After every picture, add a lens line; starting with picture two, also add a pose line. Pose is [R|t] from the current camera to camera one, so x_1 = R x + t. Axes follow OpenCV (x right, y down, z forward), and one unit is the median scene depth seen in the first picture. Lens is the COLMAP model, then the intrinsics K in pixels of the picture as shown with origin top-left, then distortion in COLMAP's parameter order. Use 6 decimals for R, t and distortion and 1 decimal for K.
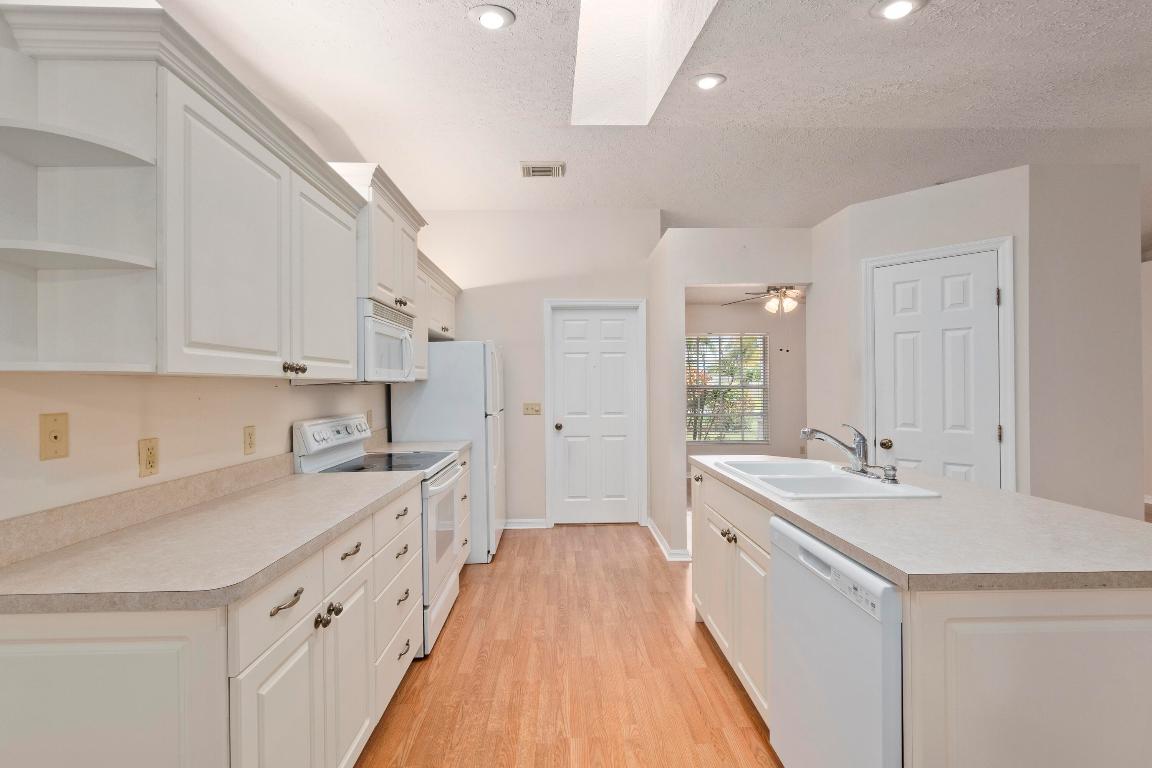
lens RADIAL K [[505.0, 0, 576.0], [0, 505.0, 384.0], [0, 0, 1]] dist [-0.002258, 0.000717]
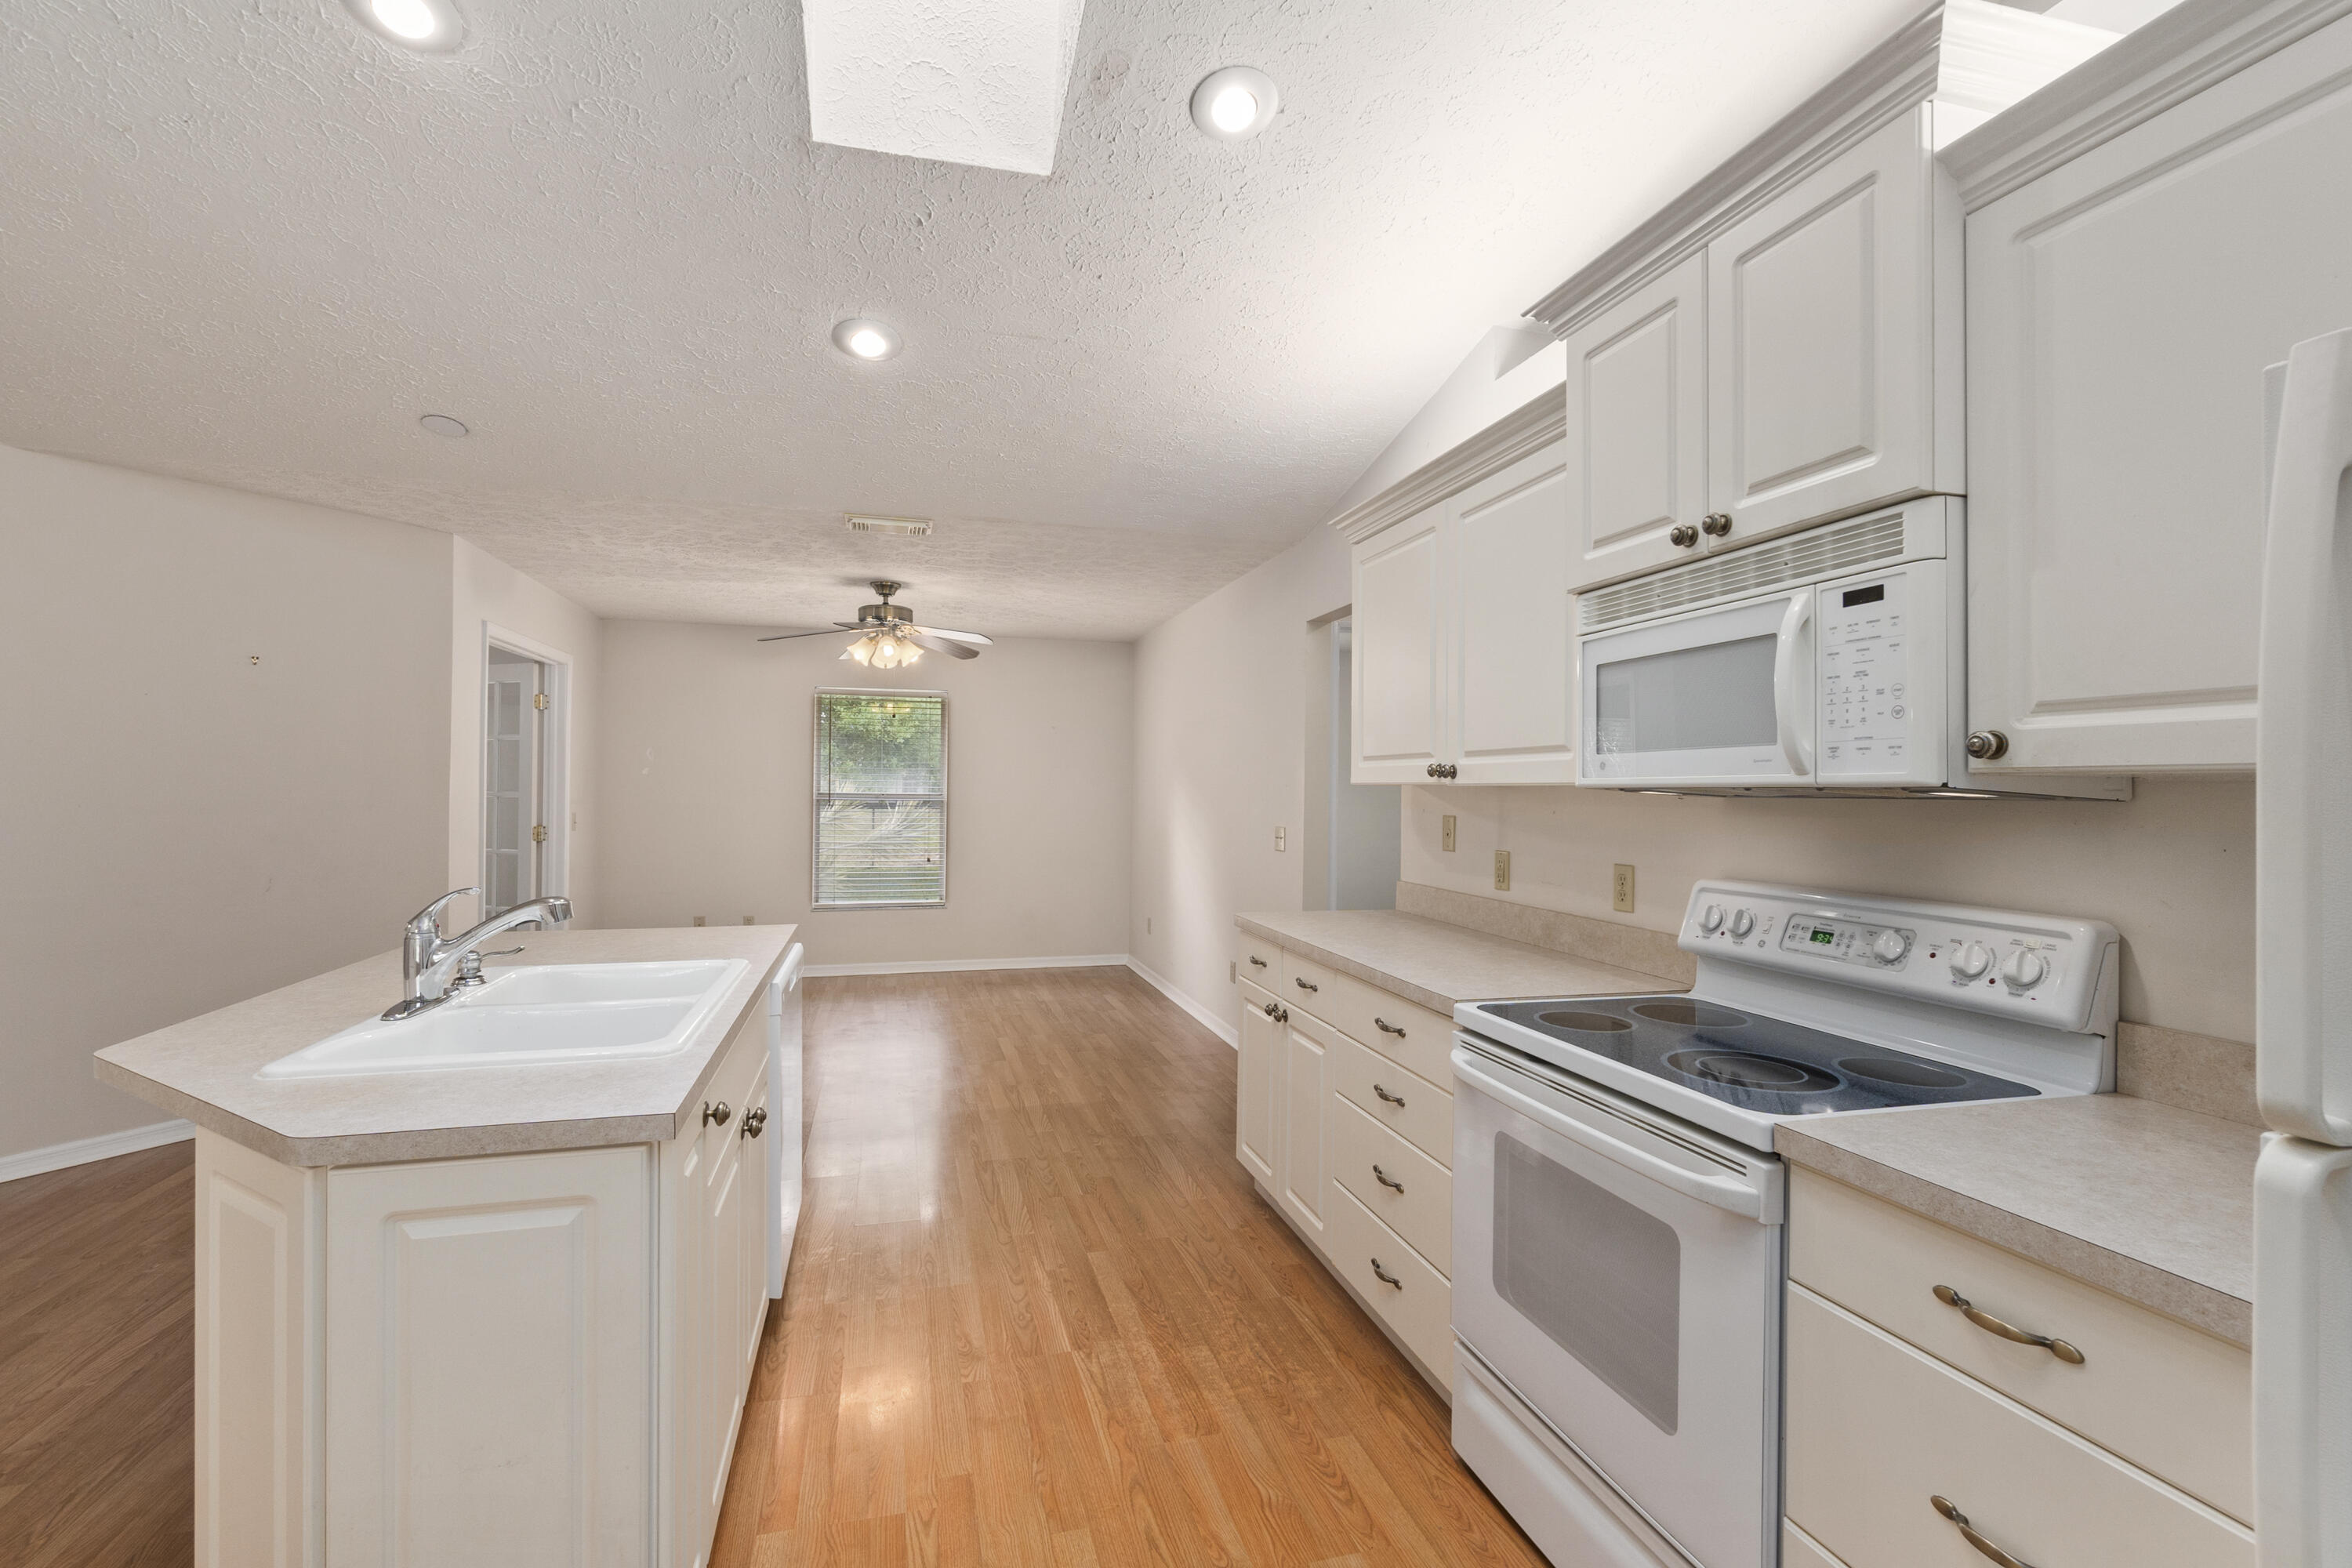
lens RADIAL K [[1011.7, 0, 1157.3], [0, 1011.7, 796.2], [0, 0, 1]] dist [-0.001361, 0.000179]
pose [[-0.974355, 0.001509, -0.225012, 0.108303], [0.000329, 0.999986, 0.005281, -0.002399], [0.225017, 0.005072, -0.974342, 1.450457]]
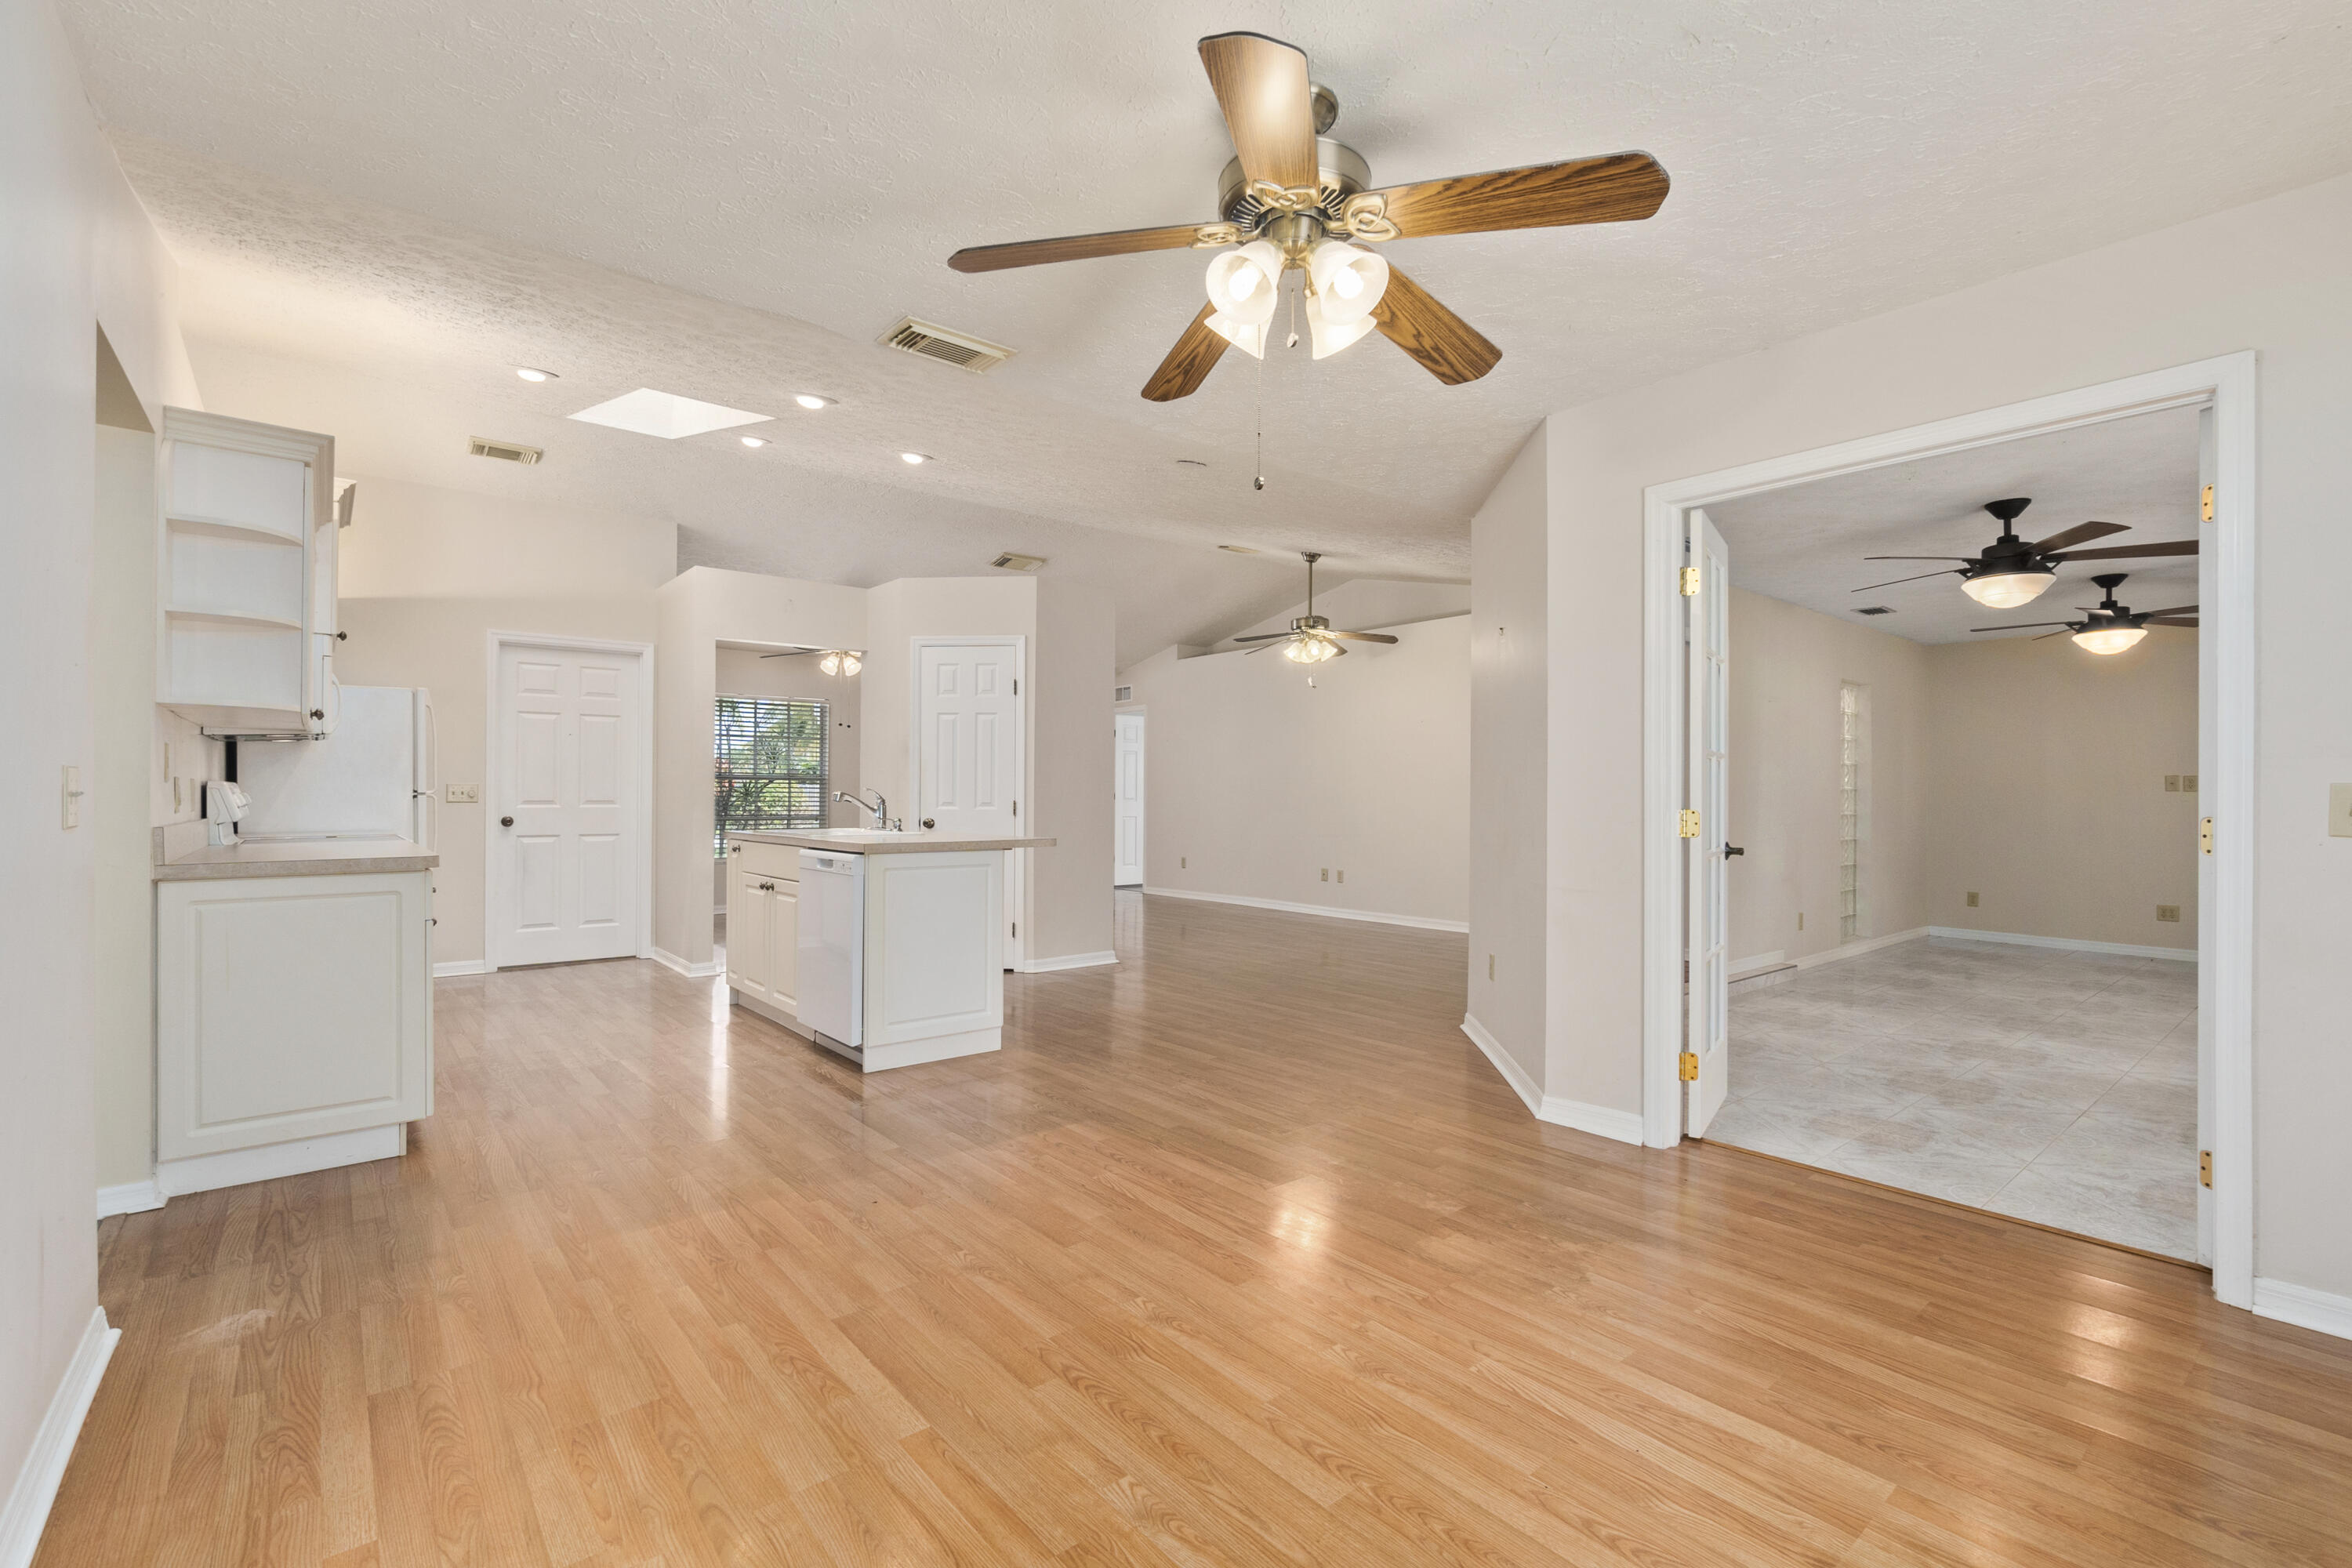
lens RADIAL K [[1025.4, 0, 1159.4], [0, 1025.4, 790.6], [0, 0, 1]] dist [-0.000555, 0.000147]
pose [[0.791027, 0.014977, 0.611598, -0.295637], [-0.013283, 0.999885, -0.007306, 0.068645], [-0.611637, -0.002345, 0.791135, -0.974505]]
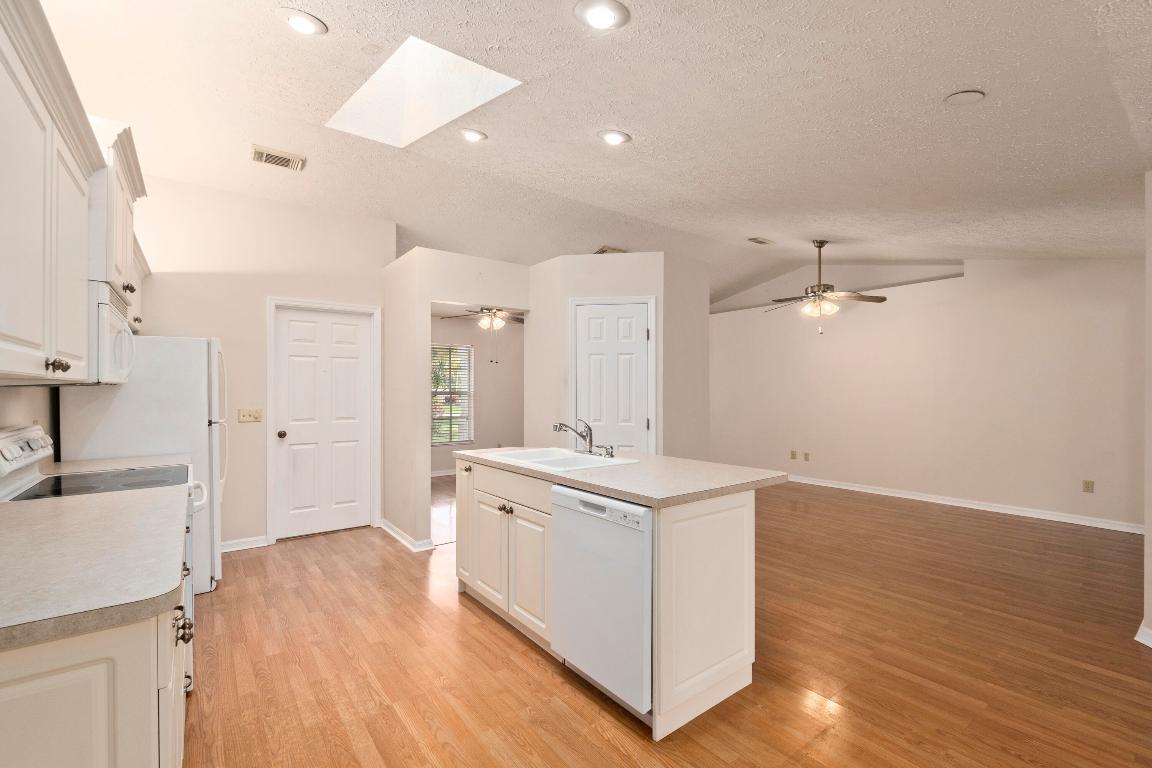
lens RADIAL K [[495.5, 0, 566.8], [0, 495.5, 390.0], [0, 0, 1]] dist [-0.001361, 0.000179]
pose [[0.817328, 0.008680, 0.576108, -0.214416], [-0.008256, 0.999960, -0.003354, 0.002306], [-0.576114, -0.002015, 0.817367, -0.079321]]
